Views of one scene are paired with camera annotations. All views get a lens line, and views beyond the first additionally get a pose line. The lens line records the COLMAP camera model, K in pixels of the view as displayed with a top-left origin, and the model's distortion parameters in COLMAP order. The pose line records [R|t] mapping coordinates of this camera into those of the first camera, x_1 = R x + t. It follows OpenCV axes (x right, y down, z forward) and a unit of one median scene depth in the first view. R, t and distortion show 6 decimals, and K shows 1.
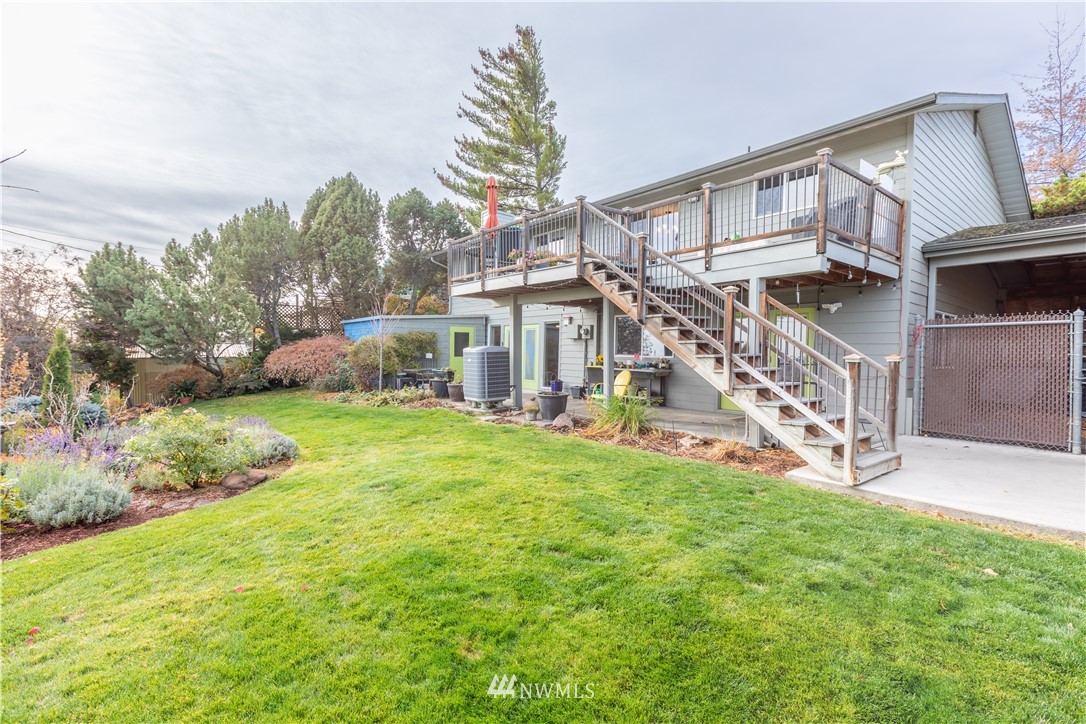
lens RADIAL K [[484.5, 0, 531.6], [0, 484.5, 361.3], [0, 0, 1]] dist [0.002246, -0.001420]
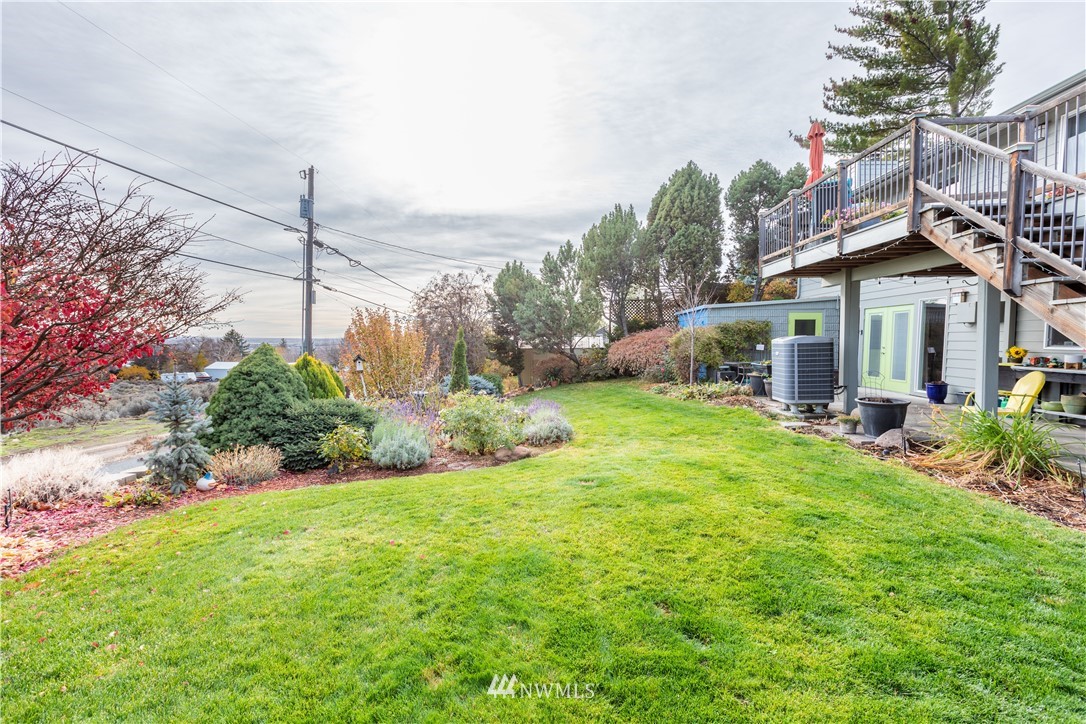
lens RADIAL K [[484.5, 0, 531.6], [0, 484.5, 361.3], [0, 0, 1]] dist [0.002246, -0.001420]
pose [[0.735123, 0.020031, -0.677637, 0.085703], [-0.006215, 0.999721, 0.022809, -0.002777], [0.677905, -0.012556, 0.735042, 0.063205]]
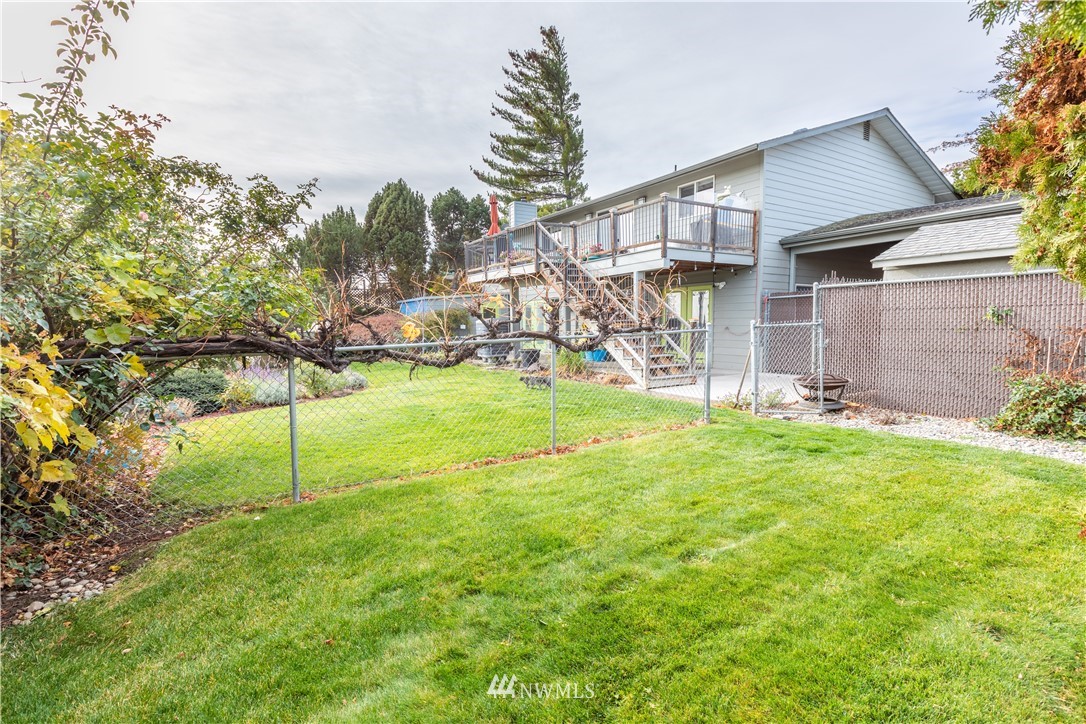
lens RADIAL K [[497.7, 0, 521.8], [0, 497.7, 363.9], [0, 0, 1]] dist [0.000606, -0.000244]
pose [[0.988748, -0.011891, -0.149118, 0.141498], [0.020995, 0.998000, 0.059627, 0.010563], [0.148111, -0.062086, 0.987020, -0.289728]]
